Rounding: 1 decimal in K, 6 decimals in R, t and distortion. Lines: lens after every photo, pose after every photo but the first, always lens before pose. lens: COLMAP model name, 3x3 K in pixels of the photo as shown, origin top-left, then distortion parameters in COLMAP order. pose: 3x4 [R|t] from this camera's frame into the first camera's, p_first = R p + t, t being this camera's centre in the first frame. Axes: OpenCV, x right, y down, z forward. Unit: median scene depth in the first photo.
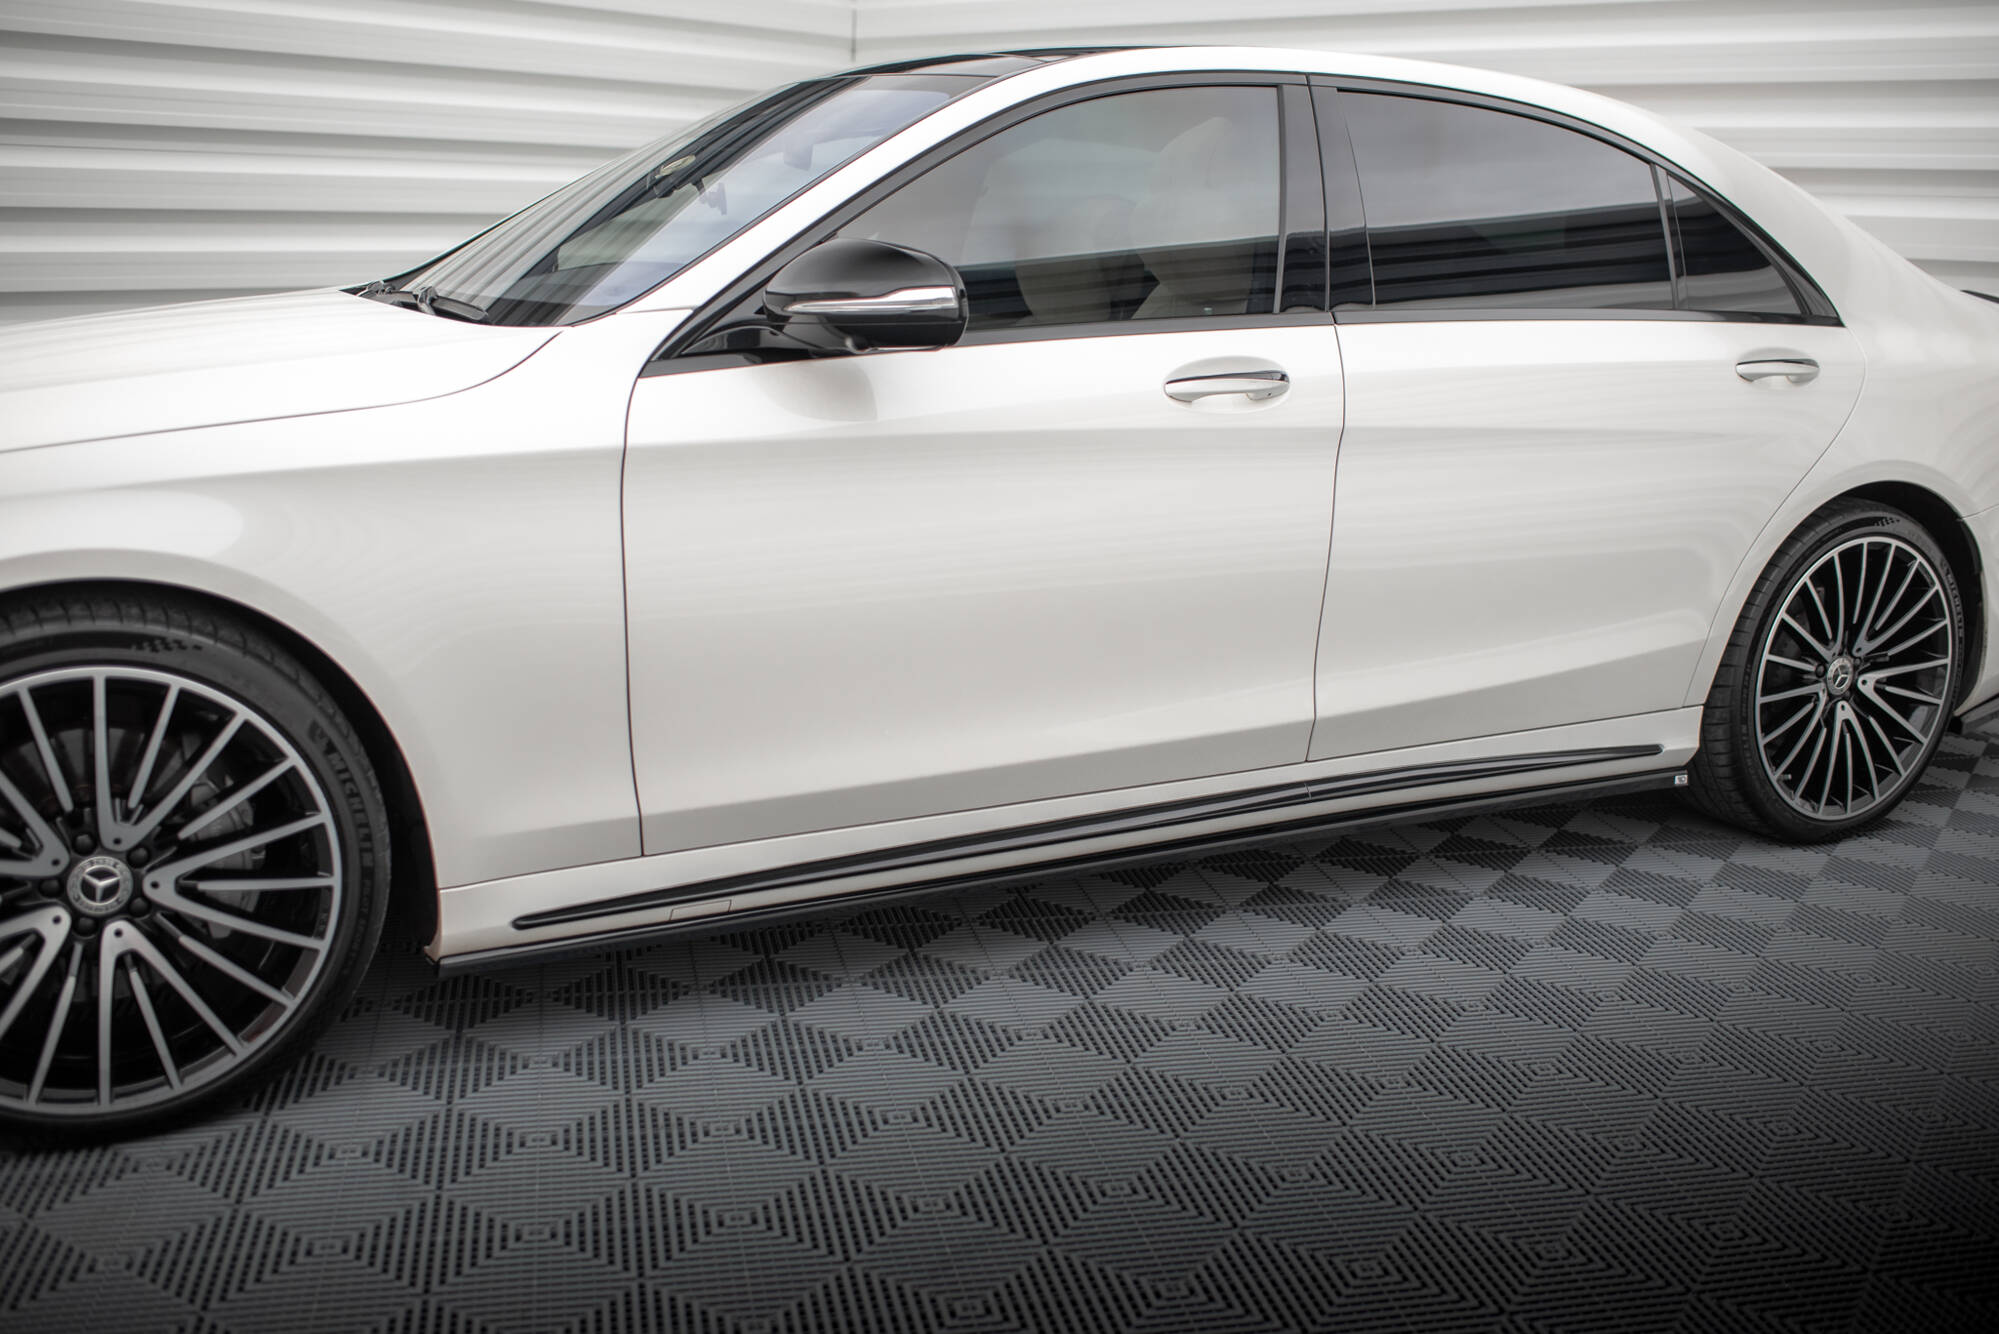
lens RADIAL K [[2015.3, 0, 999.5], [0, 2015.3, 667.0], [0, 0, 1]] dist [-0.055649, 0.000138]
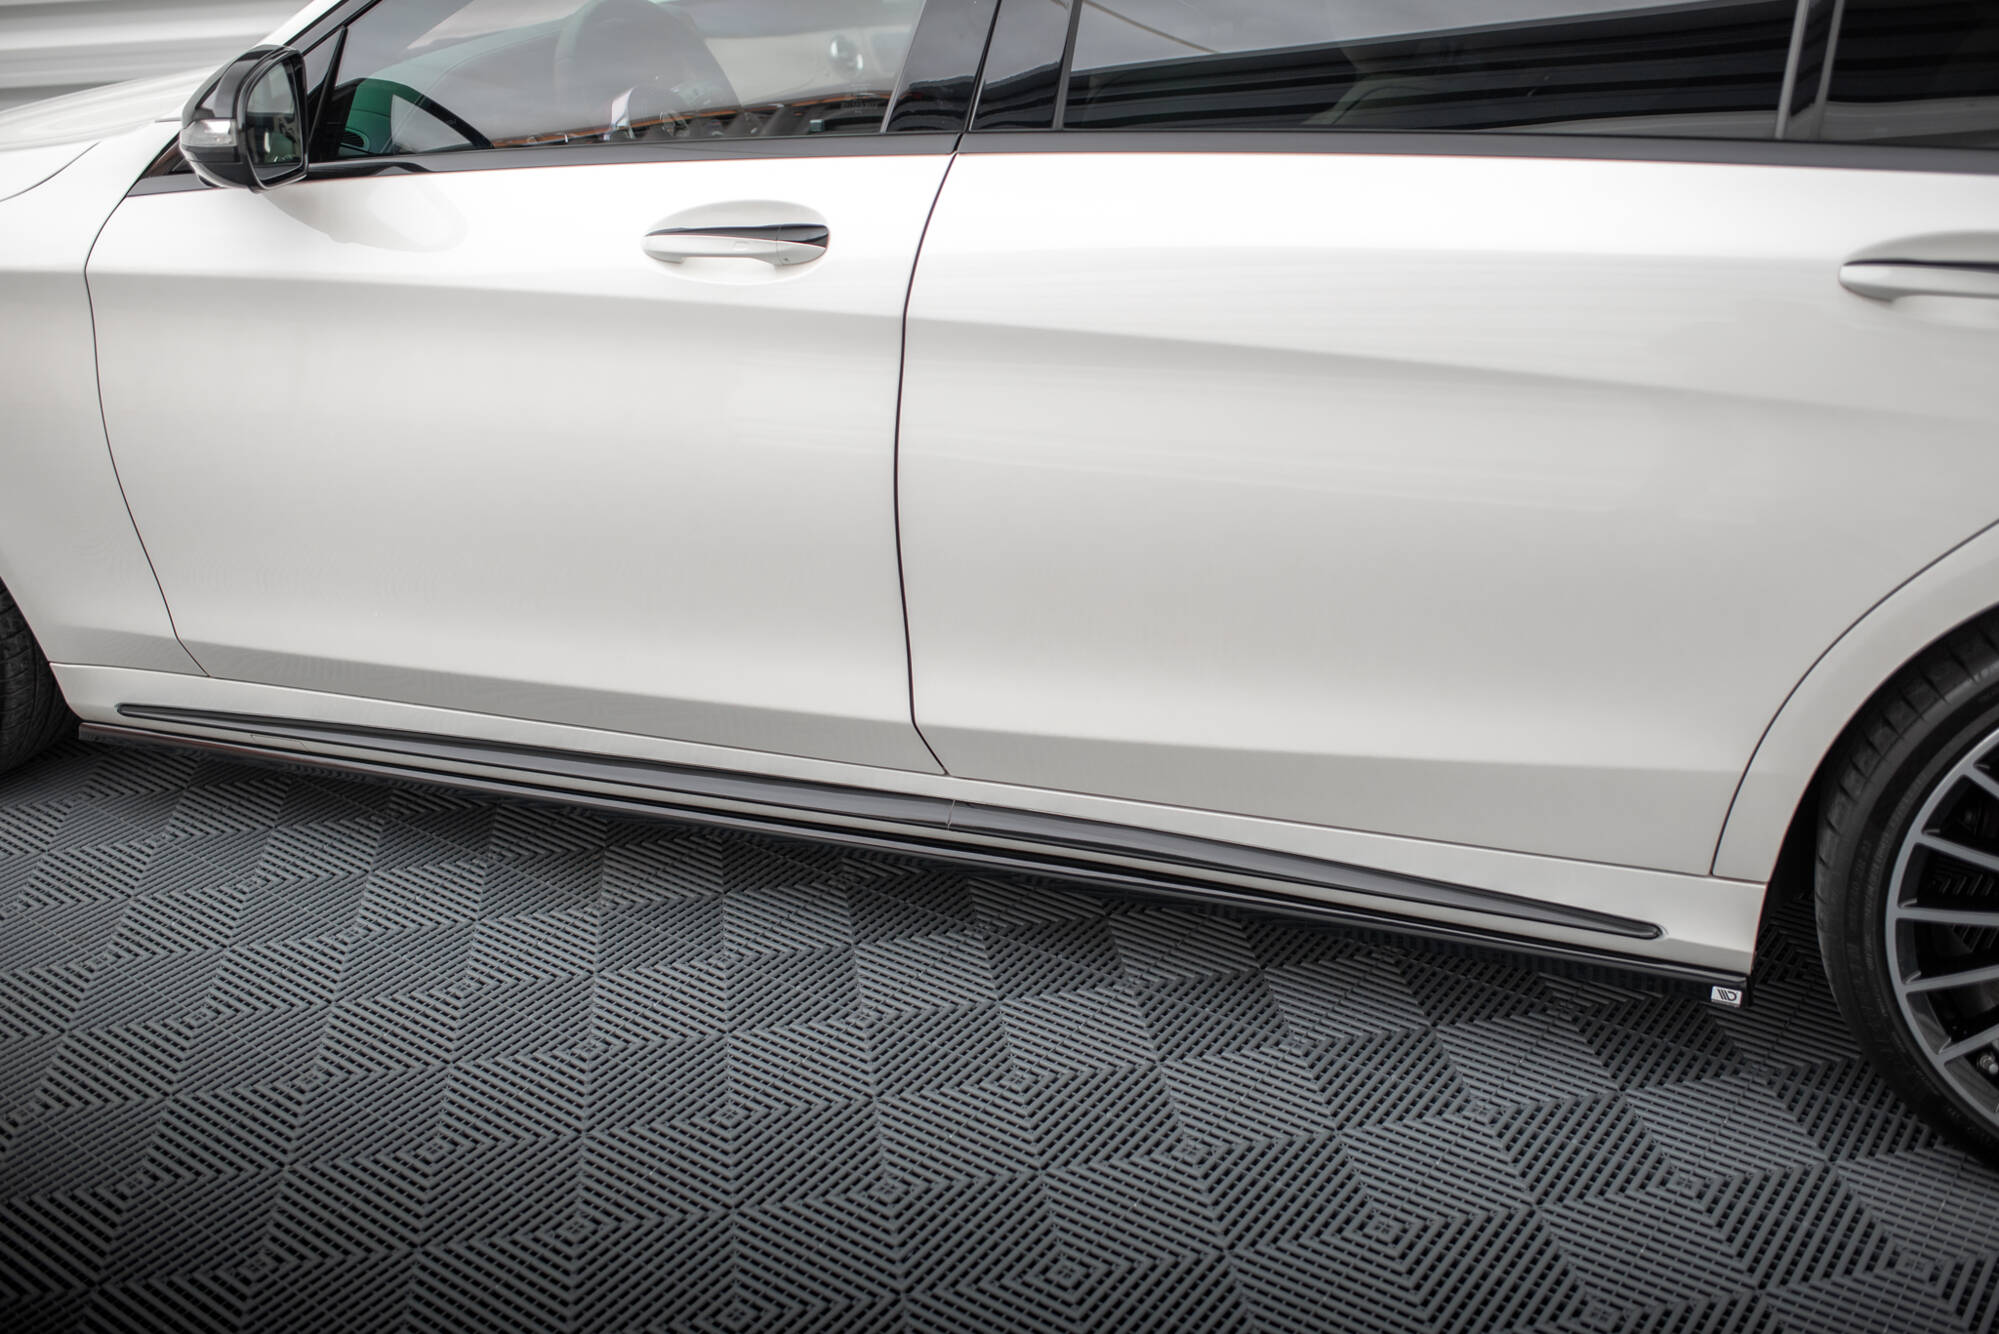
lens RADIAL K [[2015.3, 0, 999.5], [0, 2015.3, 667.0], [0, 0, 1]] dist [-0.055649, 0.000138]
pose [[0.634624, 0.255686, -0.729299, 0.613028], [-0.109649, 0.963927, 0.242530, -0.149826], [0.765003, -0.073949, 0.639767, 0.509862]]
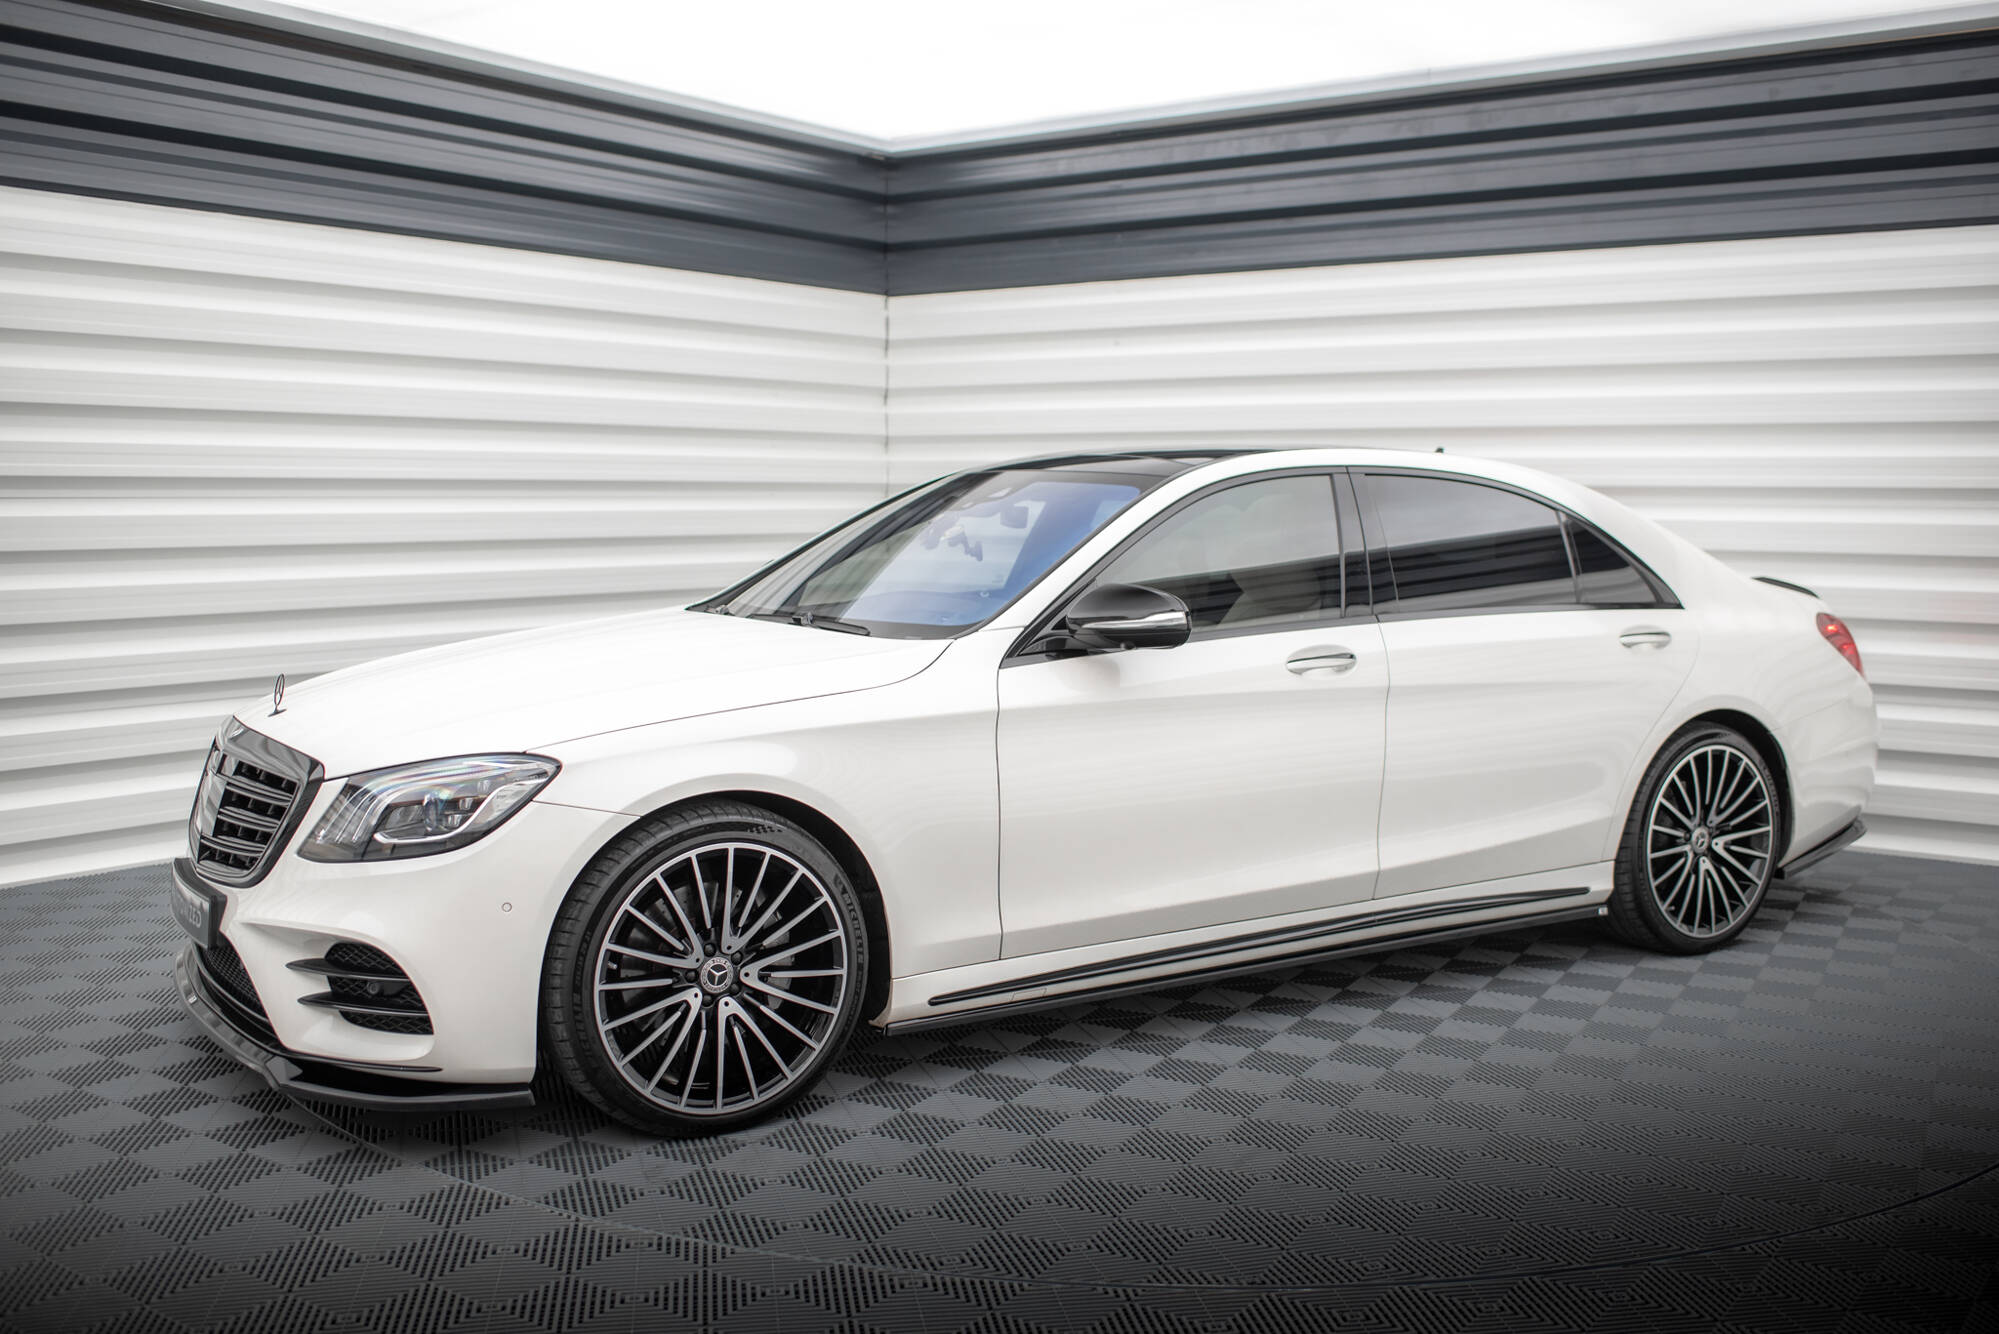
lens RADIAL K [[1994.6, 0, 1001.9], [0, 1994.6, 595.9], [0, 0, 1]] dist [-0.048951, 0.005375]
pose [[0.997014, -0.019945, 0.074598, -0.221913], [0.031542, 0.986985, -0.157689, 0.044354], [-0.070482, 0.159571, 0.984667, -0.485571]]
